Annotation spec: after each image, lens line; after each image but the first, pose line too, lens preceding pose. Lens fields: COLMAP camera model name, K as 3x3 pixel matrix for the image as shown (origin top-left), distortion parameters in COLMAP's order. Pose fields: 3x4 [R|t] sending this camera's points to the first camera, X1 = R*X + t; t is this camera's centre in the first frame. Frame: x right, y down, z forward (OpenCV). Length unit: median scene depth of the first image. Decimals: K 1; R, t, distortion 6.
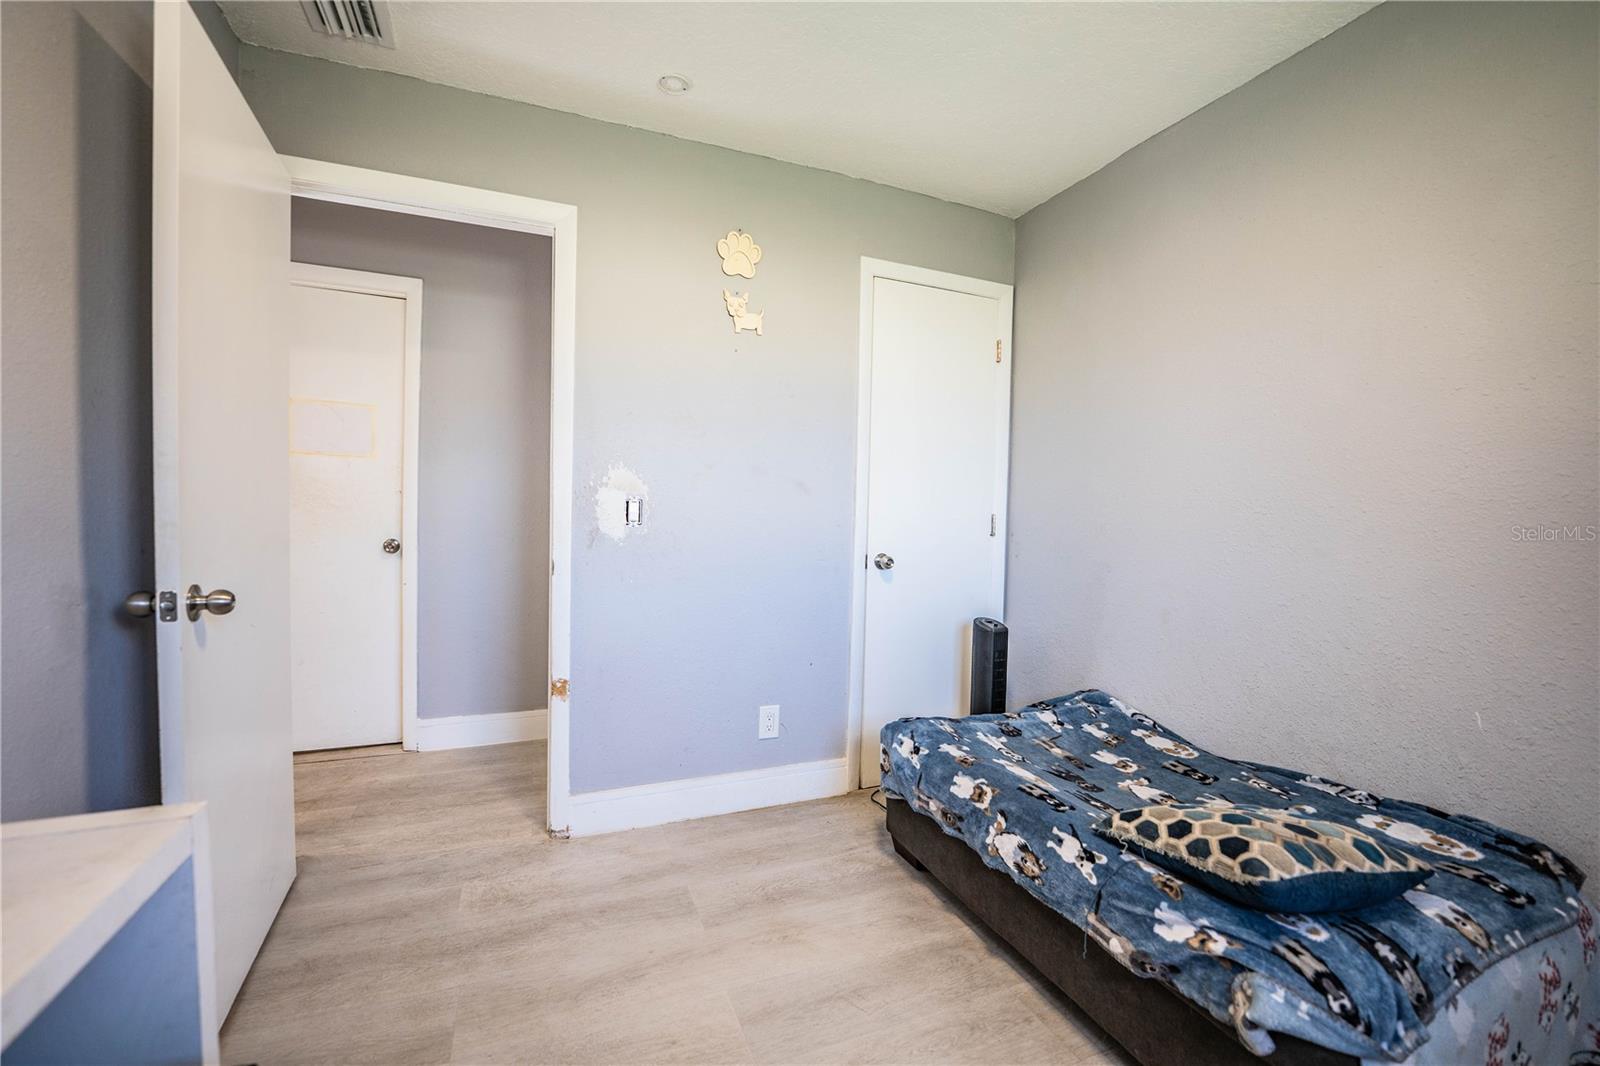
lens RADIAL K [[655.2, 0, 800.0], [0, 655.2, 533.0], [0, 0, 1]] dist [-0.018709, 0.000432]
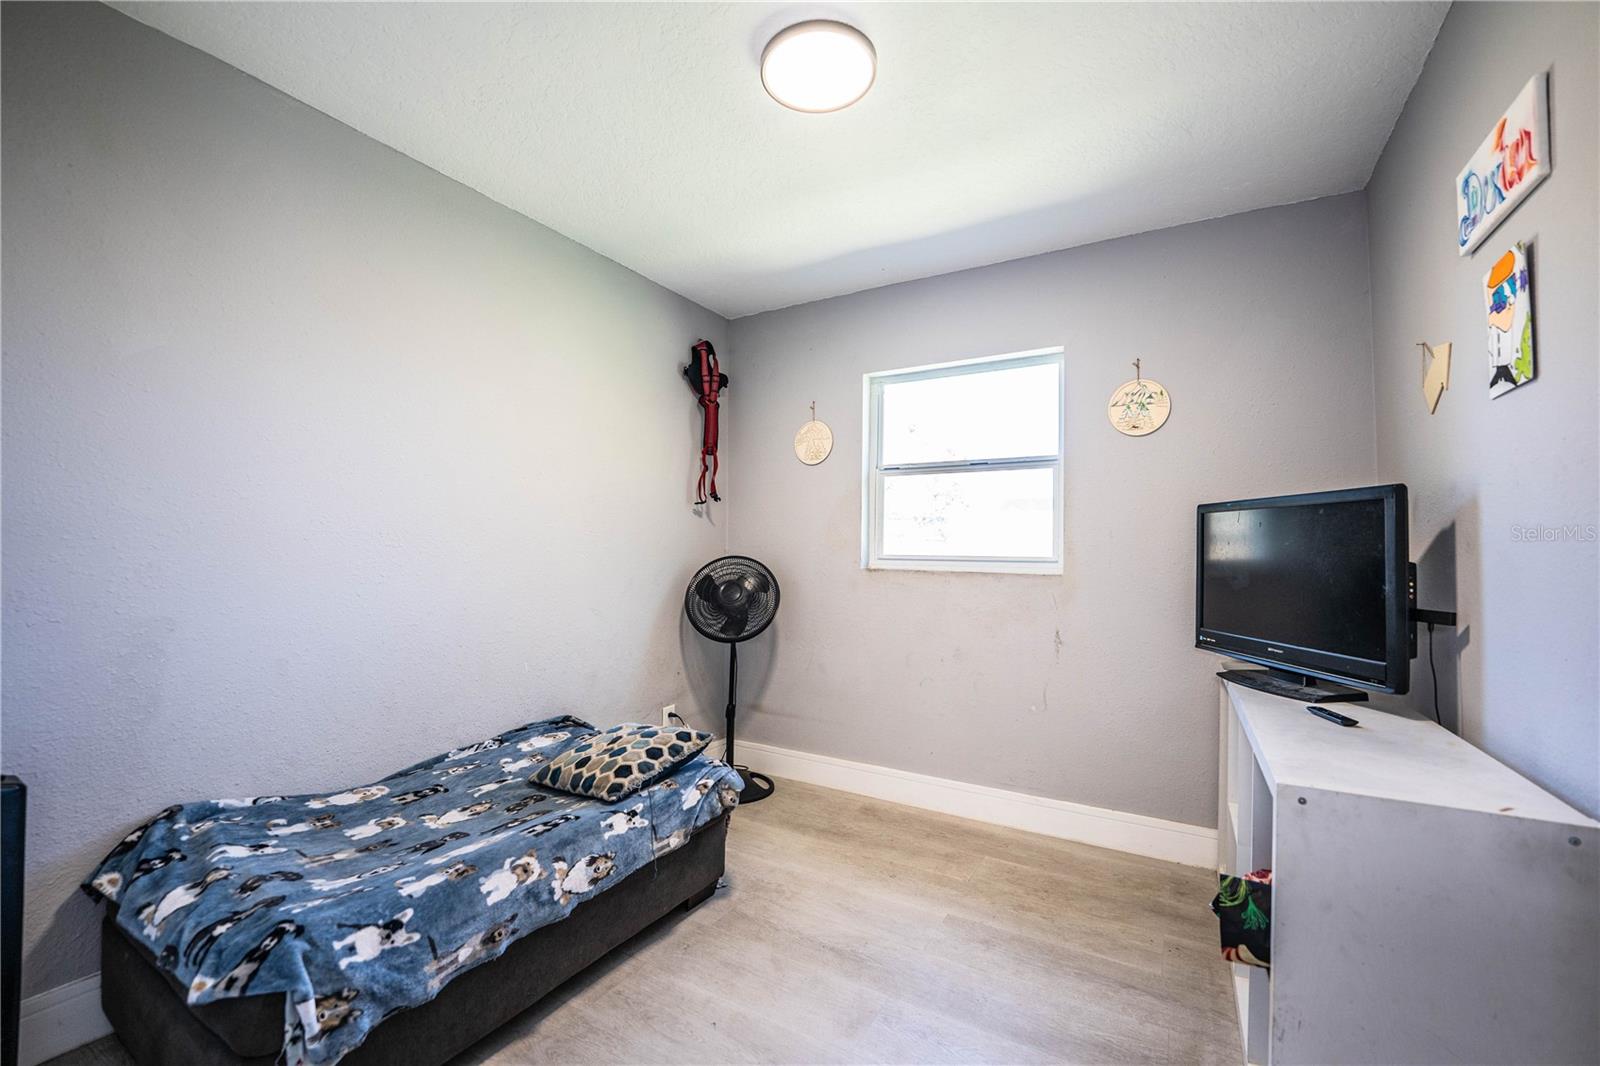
lens RADIAL K [[655.2, 0, 800.0], [0, 655.2, 533.0], [0, 0, 1]] dist [-0.018709, 0.000432]
pose [[-0.607905, -0.000792, 0.794009, -0.642261], [0.002999, 0.999990, 0.003293, -0.058419], [-0.794004, 0.004383, -0.607896, 1.218230]]
